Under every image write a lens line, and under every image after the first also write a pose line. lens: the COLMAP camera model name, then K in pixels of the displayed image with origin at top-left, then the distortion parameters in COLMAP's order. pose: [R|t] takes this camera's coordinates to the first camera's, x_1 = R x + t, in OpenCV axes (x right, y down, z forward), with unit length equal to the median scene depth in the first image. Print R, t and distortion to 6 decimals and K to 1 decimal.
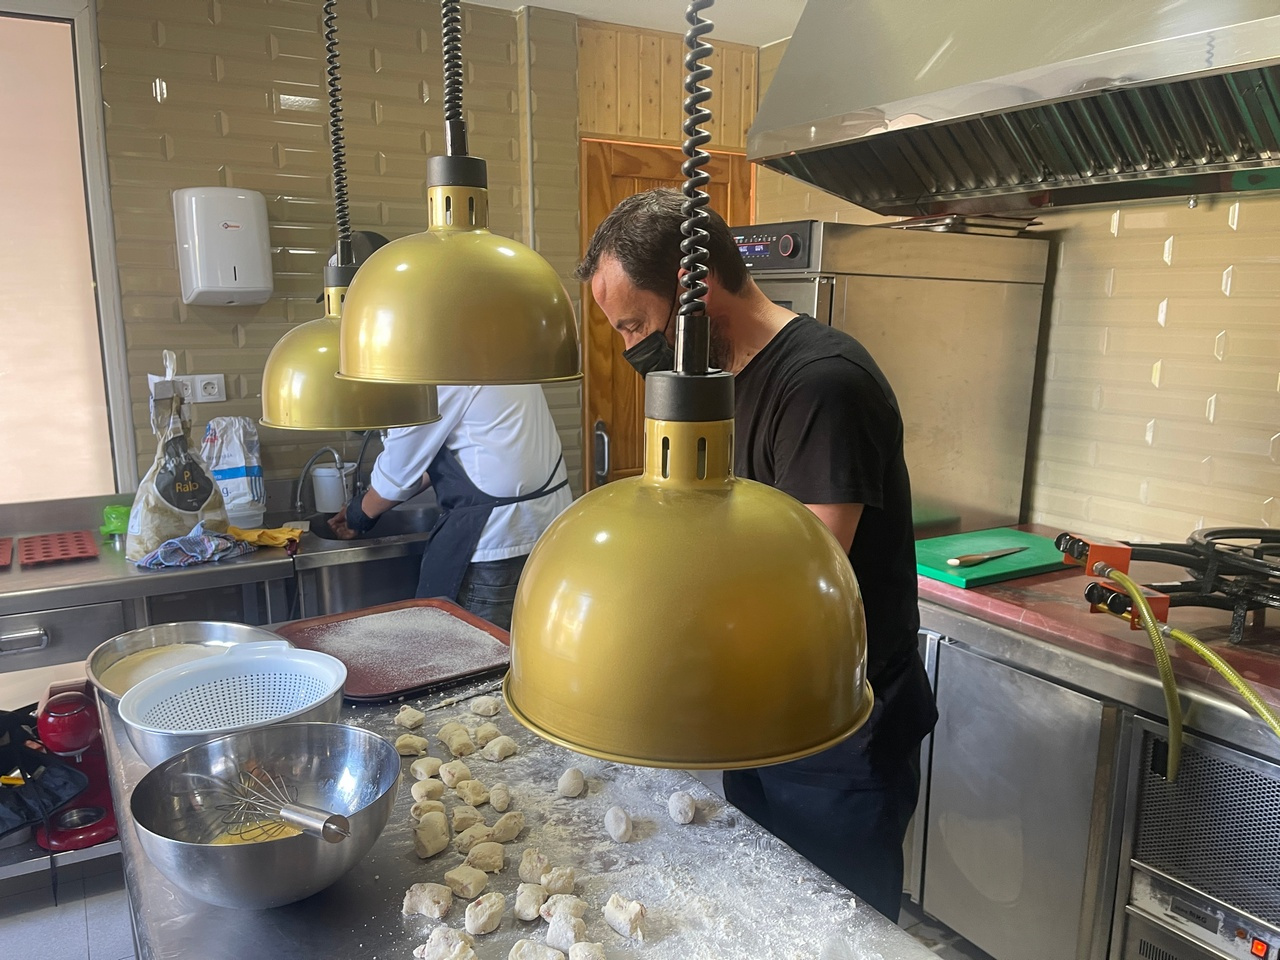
lens RADIAL K [[970.5, 0, 636.5], [0, 970.5, 480.4], [0, 0, 1]] dist [0.003204, -0.001289]
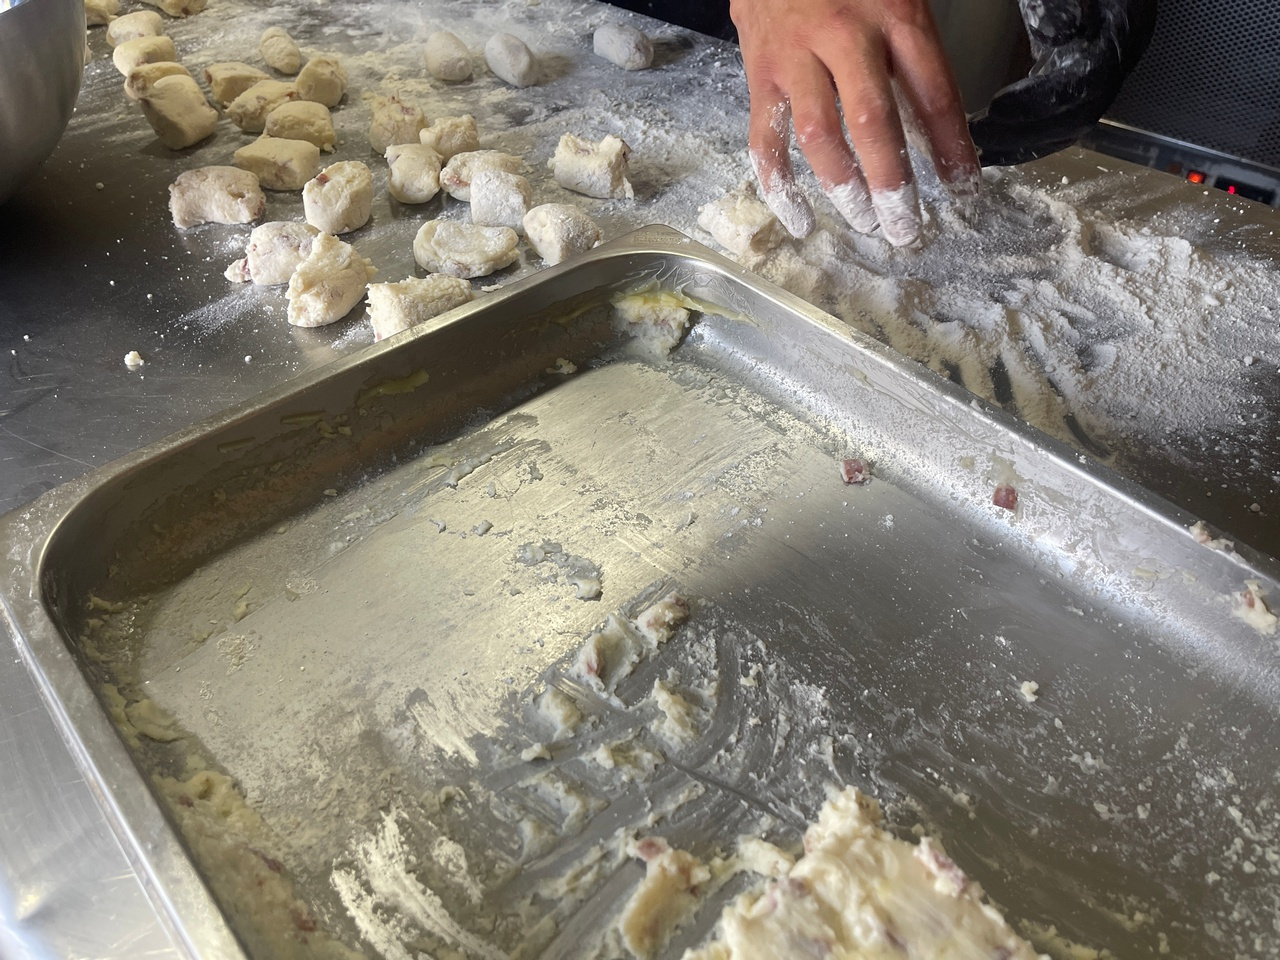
lens RADIAL K [[970.5, 0, 641.3], [0, 970.5, 478.0], [0, 0, 1]] dist [0.003204, -0.001289]
pose [[0.952506, -0.213756, 0.216891, -0.144868], [0.063739, 0.836404, 0.544395, 0.291244], [-0.297776, -0.504715, 0.810304, 0.436632]]
